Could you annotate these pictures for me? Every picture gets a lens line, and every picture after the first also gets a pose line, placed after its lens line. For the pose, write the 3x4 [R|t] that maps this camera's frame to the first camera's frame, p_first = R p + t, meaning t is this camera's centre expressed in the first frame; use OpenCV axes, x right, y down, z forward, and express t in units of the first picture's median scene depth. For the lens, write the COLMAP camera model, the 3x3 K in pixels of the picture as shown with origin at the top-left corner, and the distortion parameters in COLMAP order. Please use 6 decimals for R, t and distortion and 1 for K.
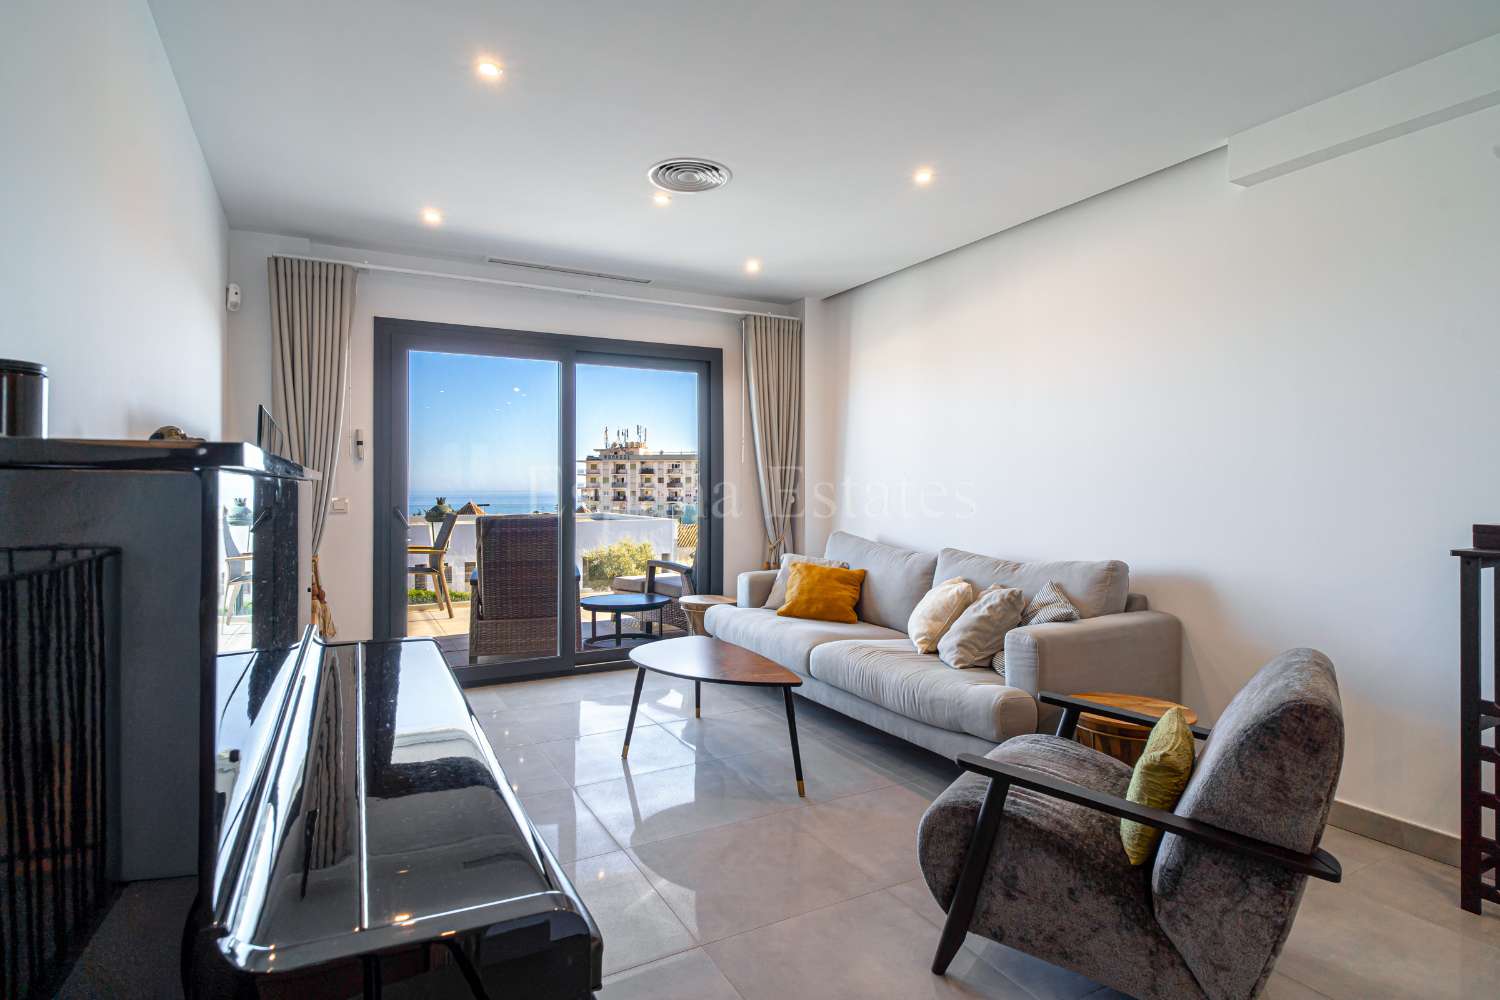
lens RADIAL K [[762.4, 0, 754.4], [0, 762.4, 489.5], [0, 0, 1]] dist [0.006348, 0.000080]
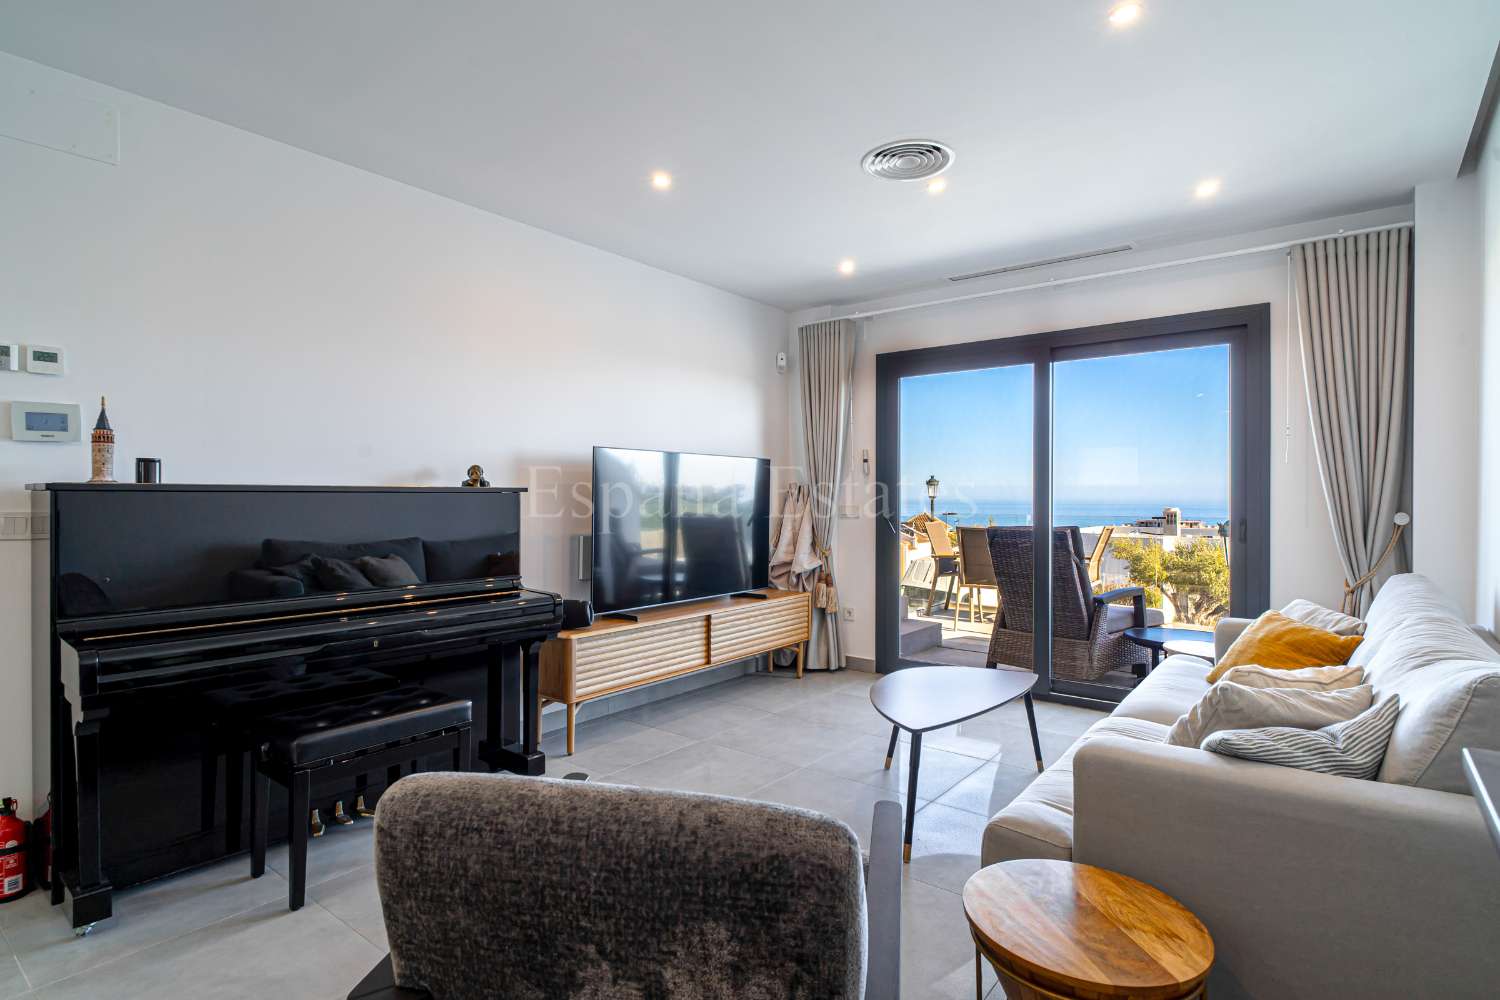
lens RADIAL K [[770.6, 0, 744.3], [0, 770.6, 489.7], [0, 0, 1]] dist [0.000316, -0.000817]
pose [[0.390513, -0.002729, -0.920593, 0.495310], [-0.002659, 0.999988, -0.004093, -0.009244], [0.920594, 0.004047, 0.390501, 0.323167]]
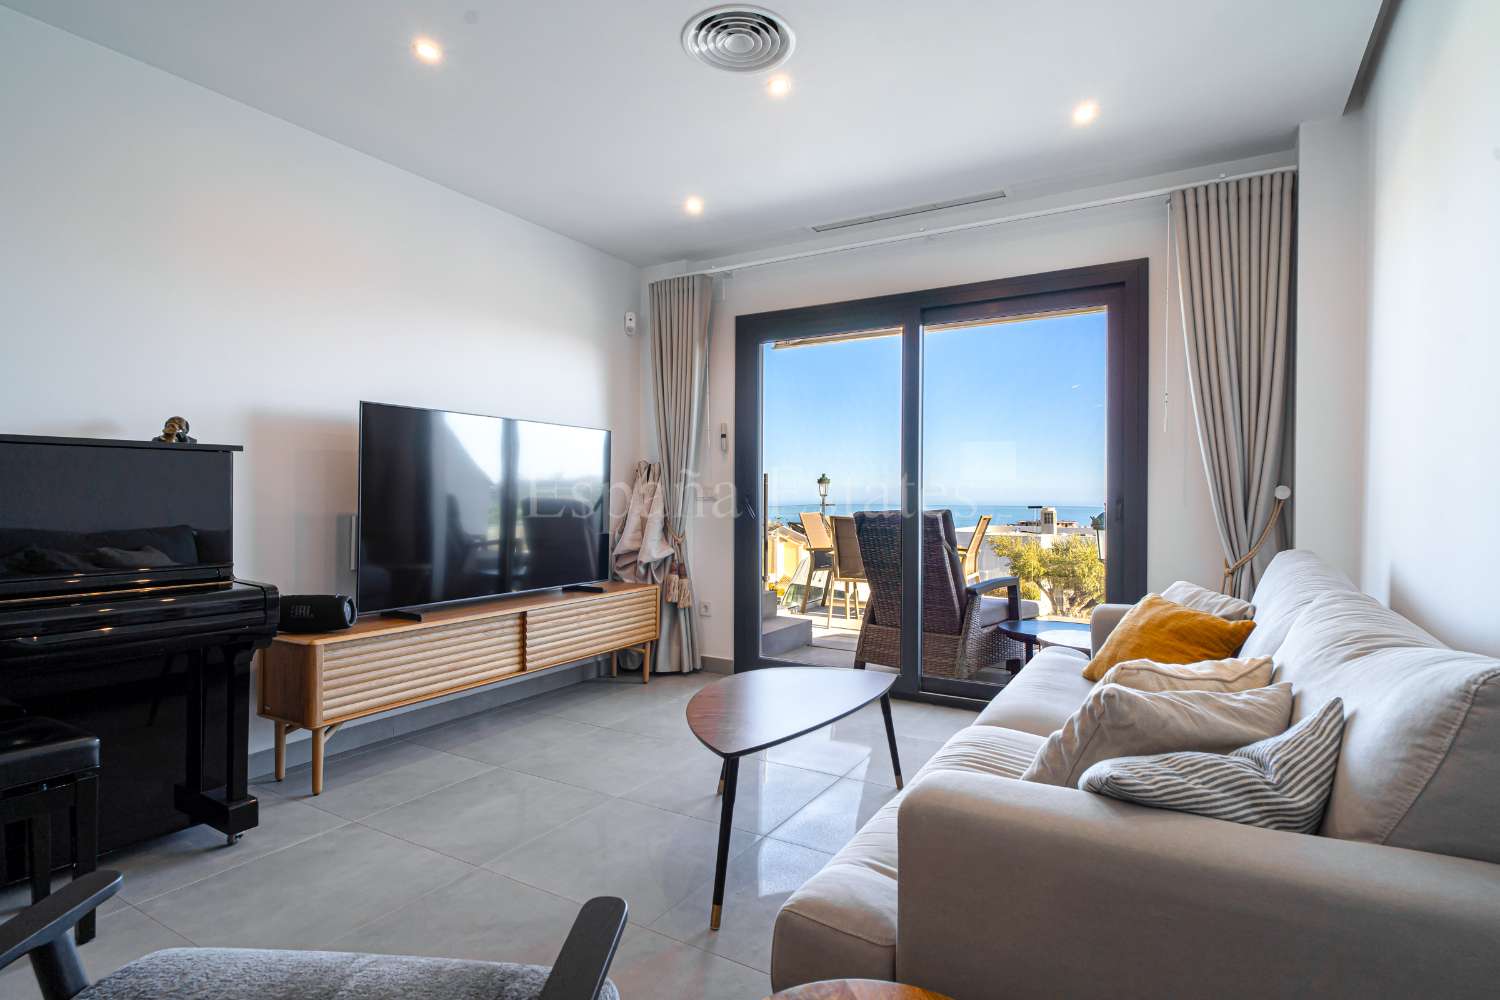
lens RADIAL K [[762.4, 0, 754.4], [0, 762.4, 489.5], [0, 0, 1]] dist [0.006348, 0.000080]
pose [[0.513212, -0.002054, -0.858260, 0.396512], [-0.006682, 0.999957, -0.006388, 0.019321], [0.858236, 0.009013, 0.513176, 0.454668]]
